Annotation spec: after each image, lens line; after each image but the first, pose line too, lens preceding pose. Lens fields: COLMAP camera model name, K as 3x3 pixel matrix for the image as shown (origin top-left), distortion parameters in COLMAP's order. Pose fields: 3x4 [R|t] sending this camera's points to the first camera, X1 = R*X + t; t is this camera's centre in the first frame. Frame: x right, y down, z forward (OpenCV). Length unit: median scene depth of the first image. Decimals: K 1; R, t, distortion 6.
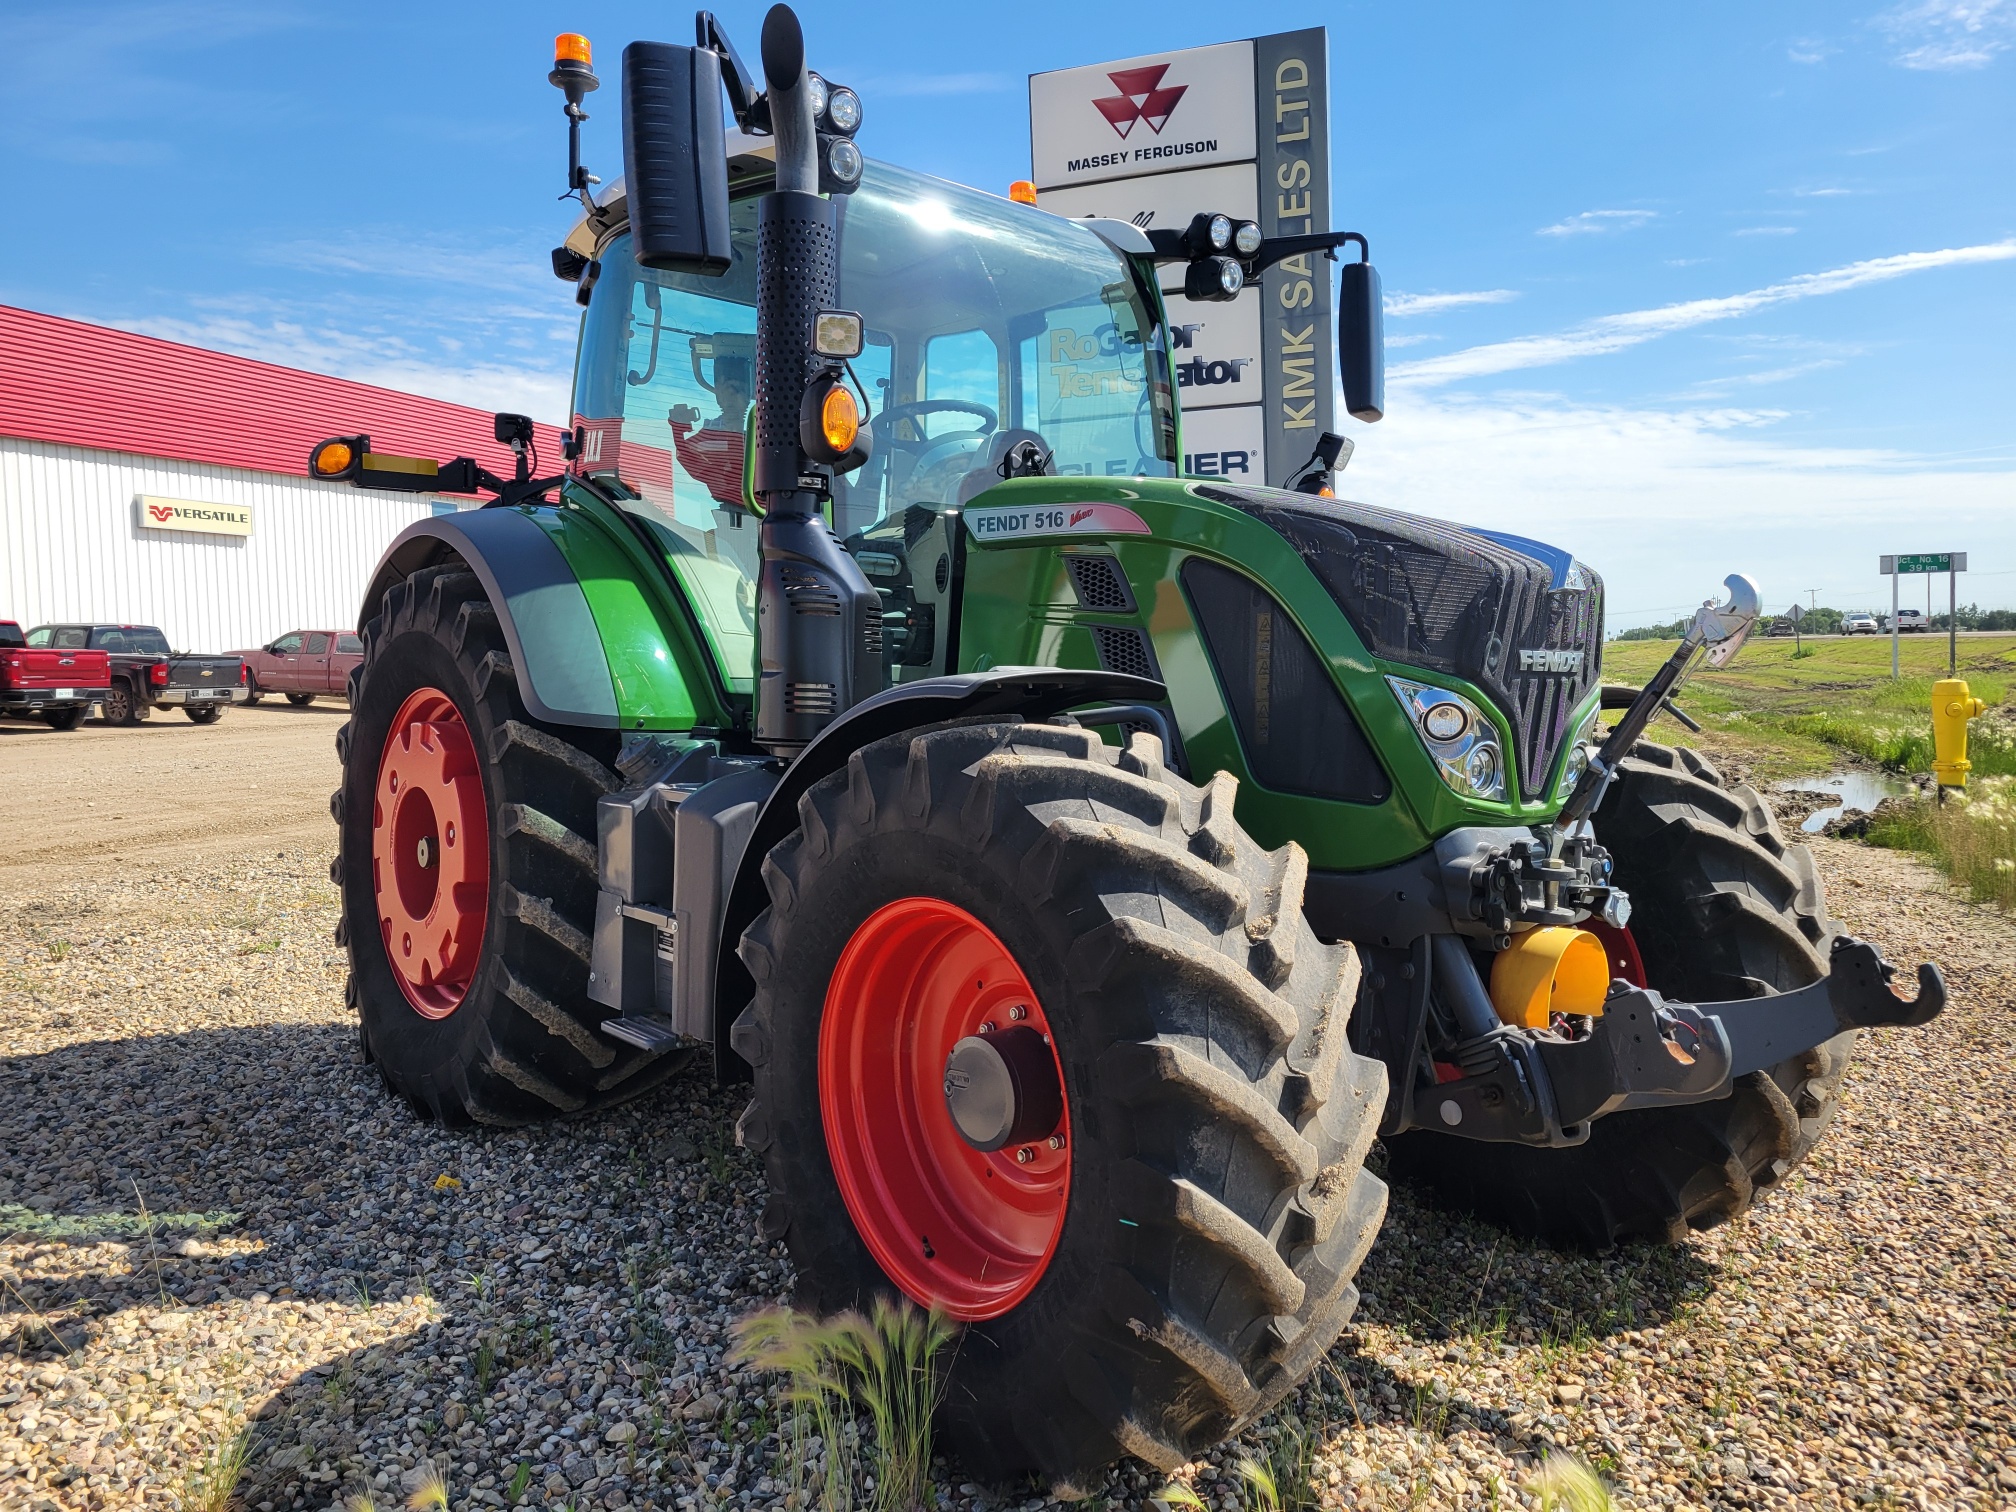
lens RADIAL K [[1632.0, 0, 1008.0], [0, 1632.0, 756.0], [0, 0, 1]] dist [0.062160, -0.000098]
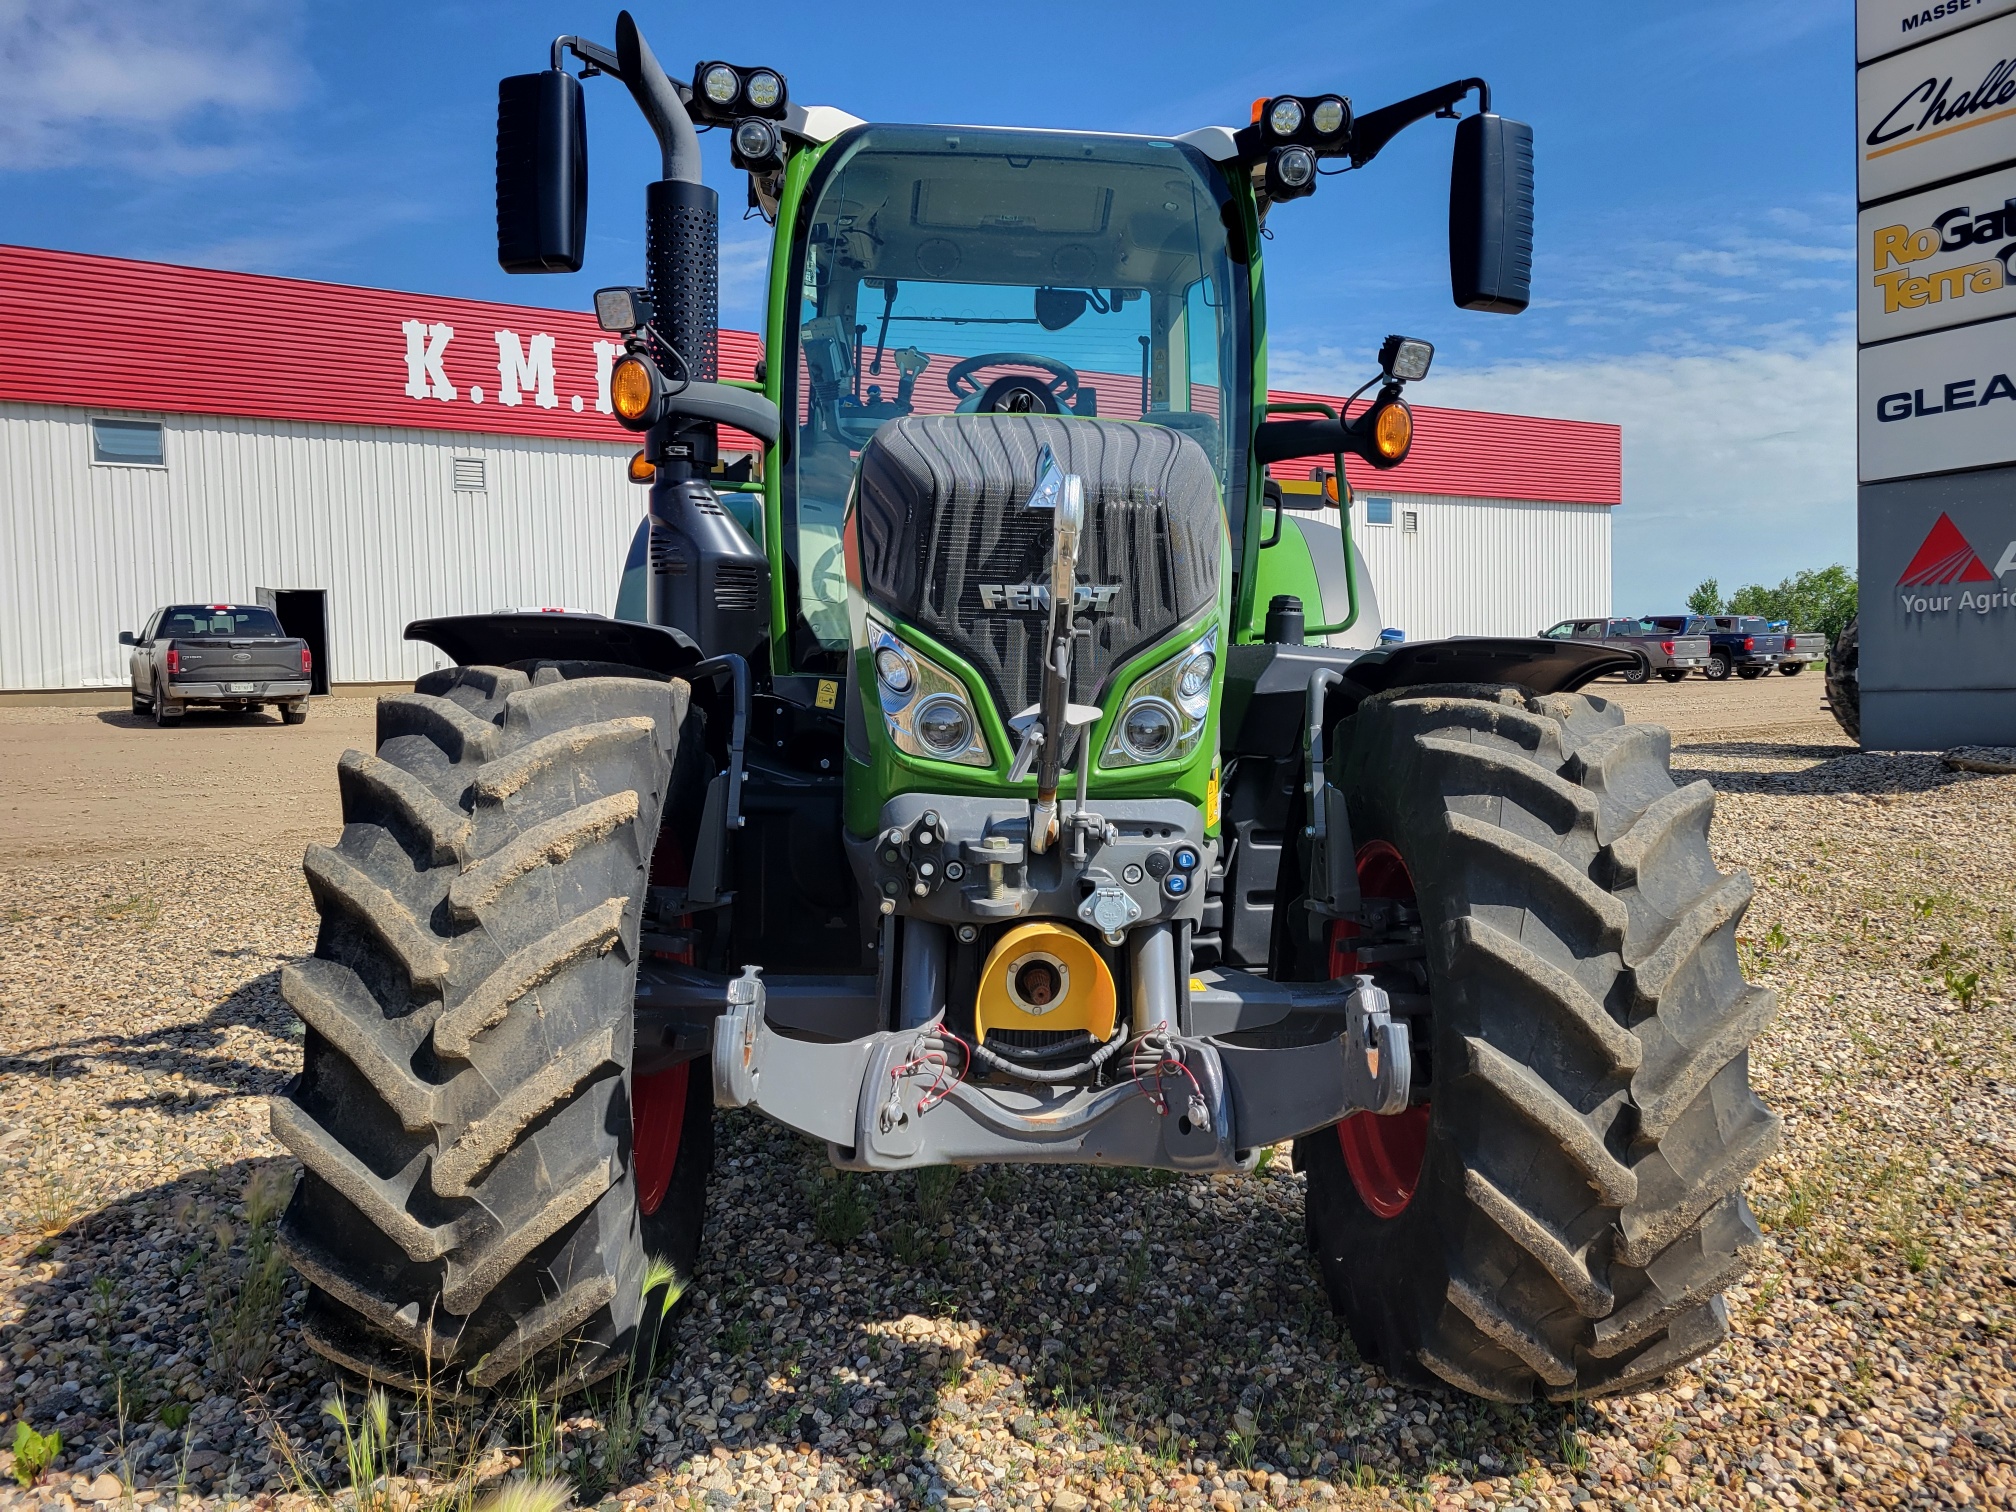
lens RADIAL K [[1568.7, 0, 1008.0], [0, 1568.7, 756.0], [0, 0, 1]] dist [0.139955, -0.082249]
pose [[0.777006, 0.039408, -0.628259, 0.541602], [-0.035813, 0.999189, 0.018383, 0.004375], [0.628474, 0.008216, 0.777787, 0.250752]]
